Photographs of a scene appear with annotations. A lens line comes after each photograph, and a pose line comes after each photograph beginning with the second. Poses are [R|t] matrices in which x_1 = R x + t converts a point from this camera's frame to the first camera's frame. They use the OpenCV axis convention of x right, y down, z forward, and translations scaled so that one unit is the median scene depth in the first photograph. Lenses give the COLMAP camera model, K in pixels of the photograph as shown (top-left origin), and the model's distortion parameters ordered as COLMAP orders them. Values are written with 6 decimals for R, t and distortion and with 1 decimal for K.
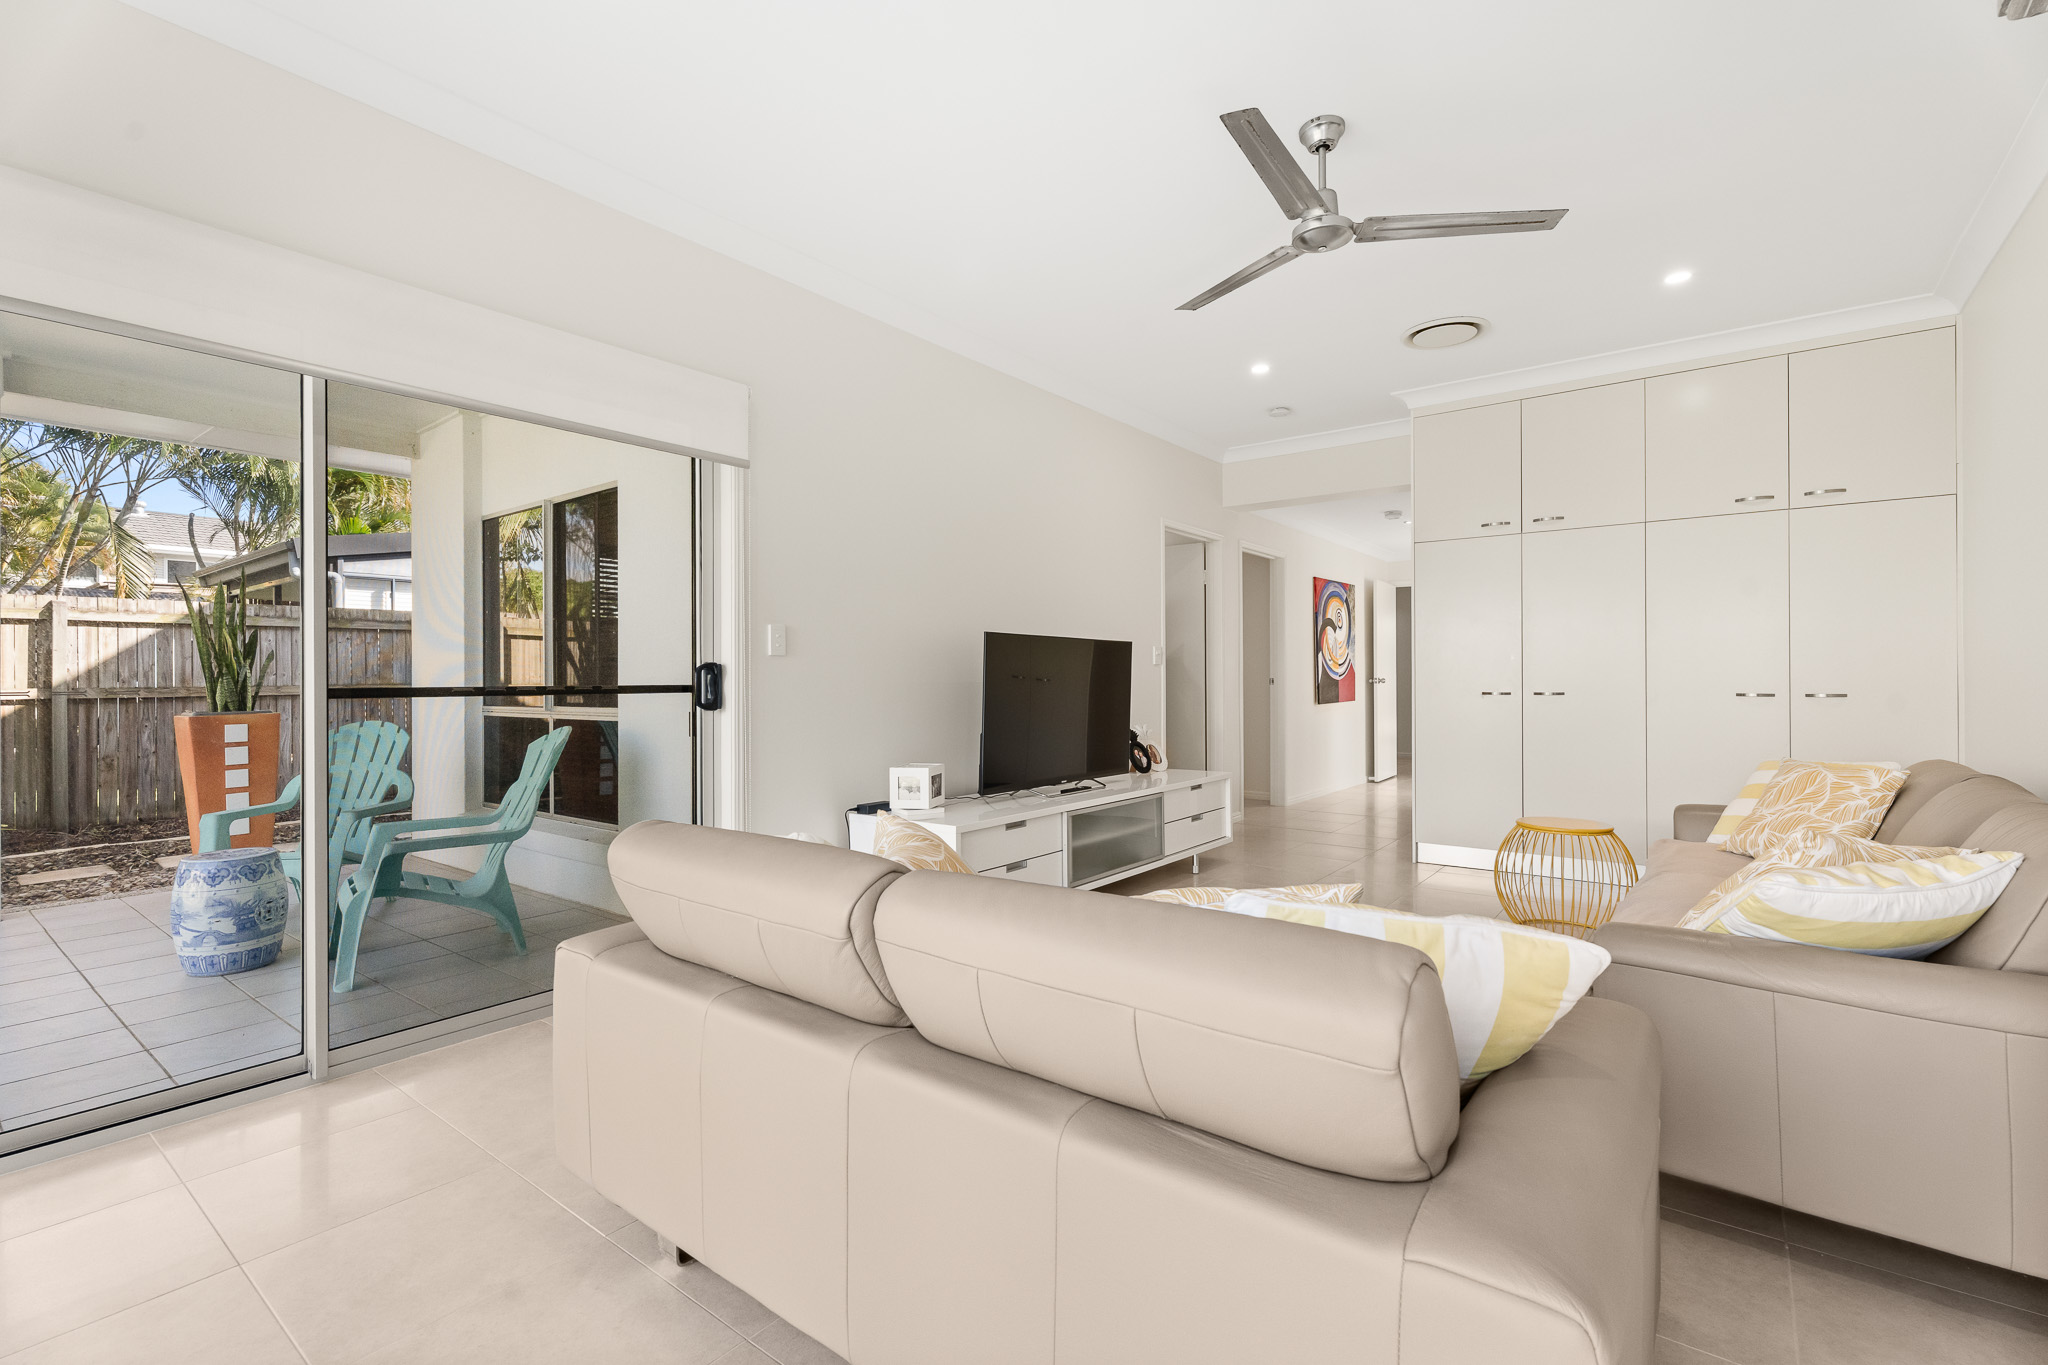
lens RADIAL K [[928.6, 0, 1014.6], [0, 928.6, 665.9], [0, 0, 1]] dist [-0.000352, -0.000007]
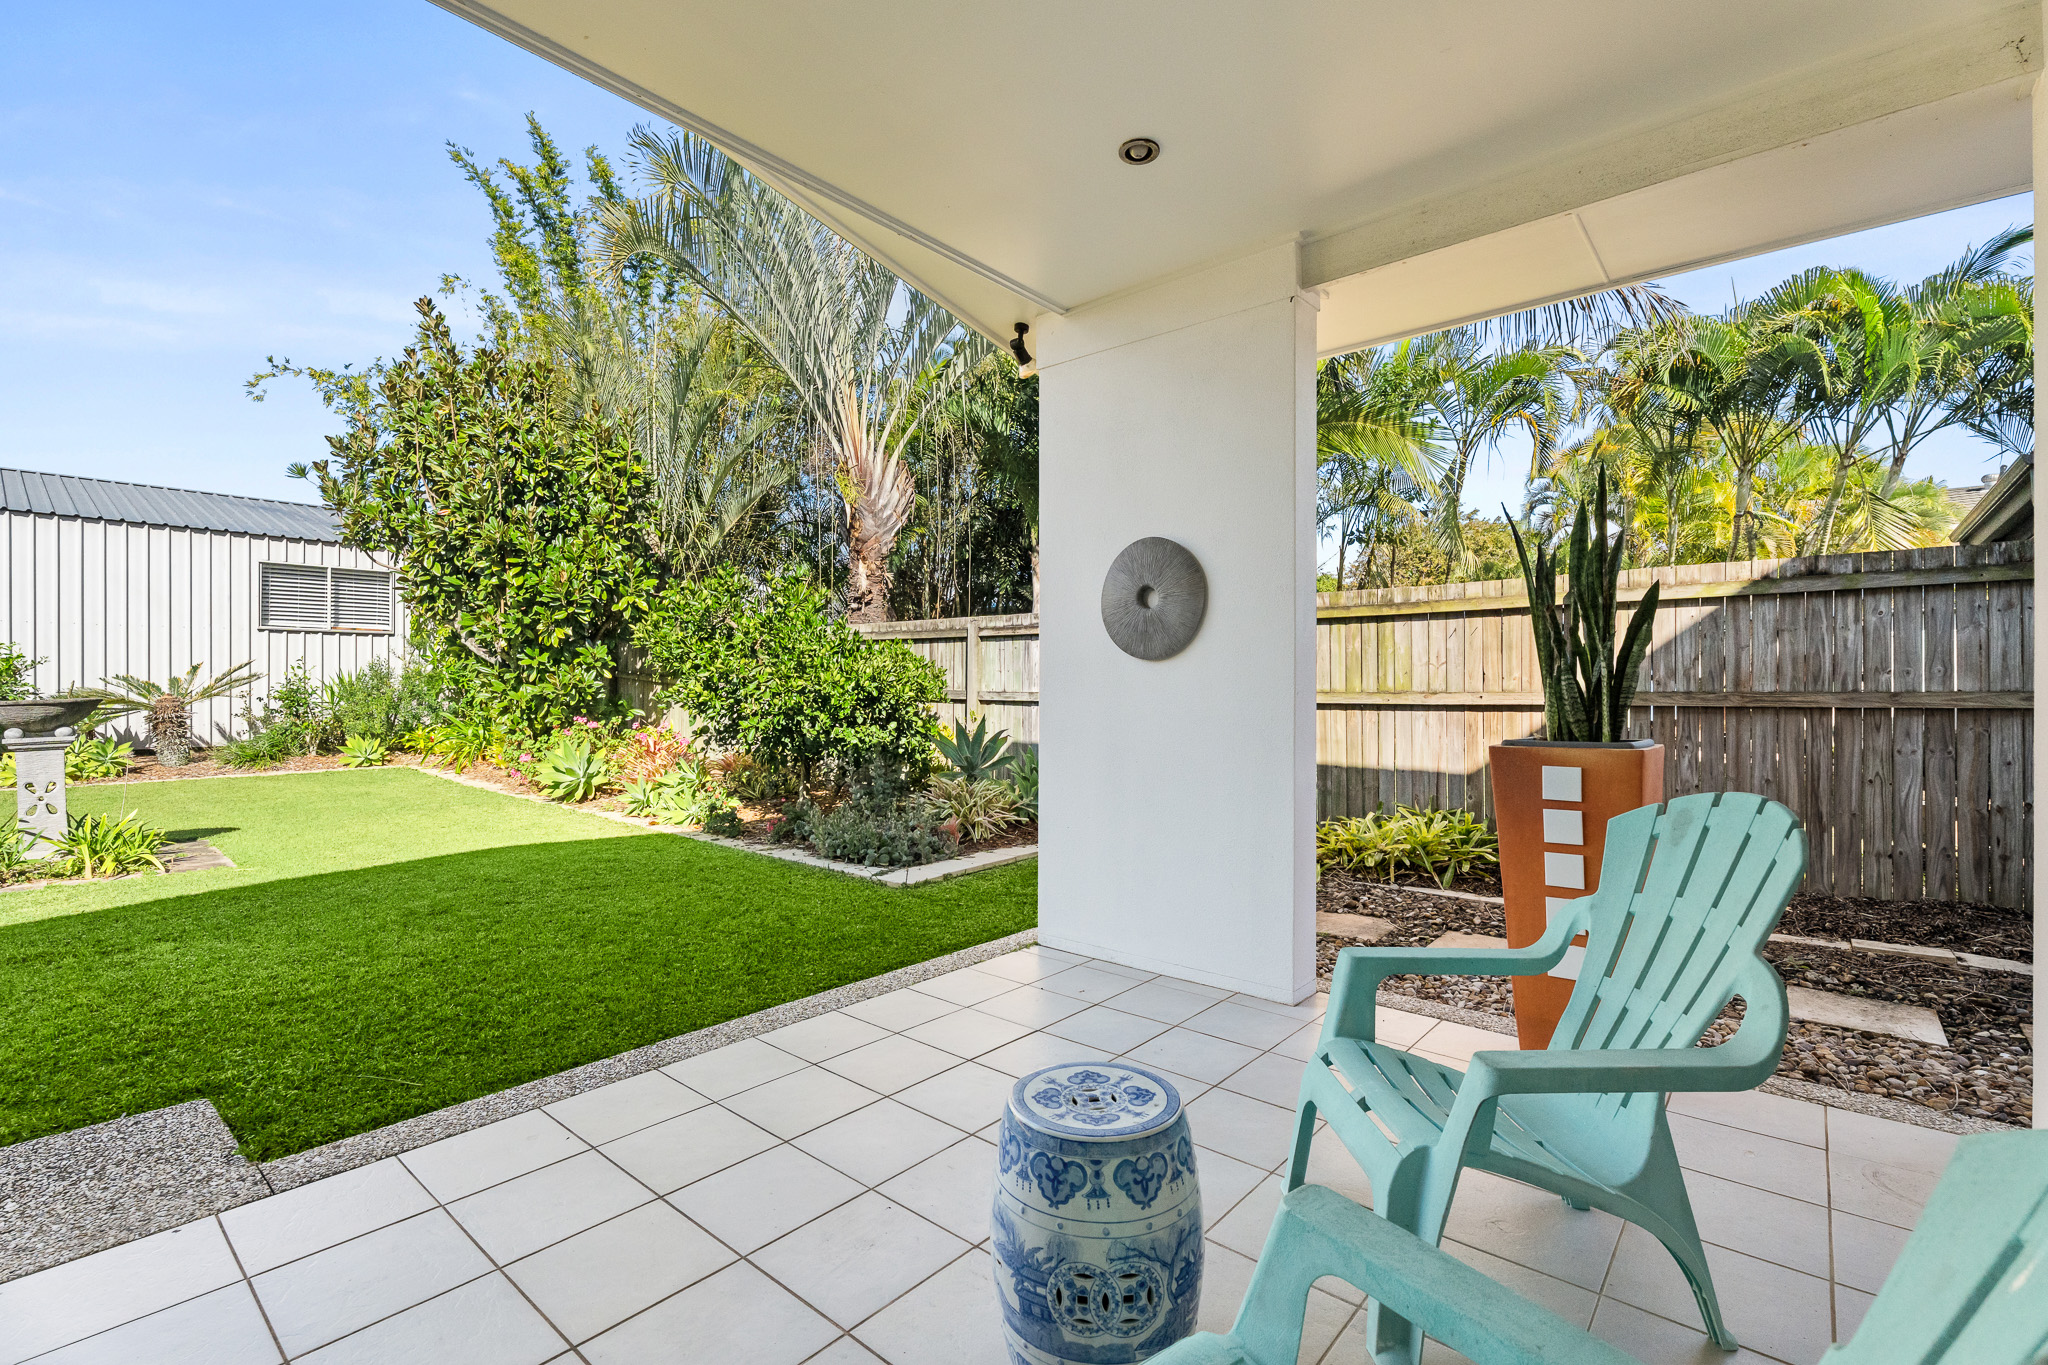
lens RADIAL K [[911.4, 0, 1023.4], [0, 911.4, 685.4], [0, 0, 1]] dist [0.002371, 0.000089]
pose [[-0.038302, 0.007417, -0.999239, -0.285529], [0.012809, 0.999894, 0.006931, 0.009128], [0.999184, -0.012533, -0.038393, 0.649975]]
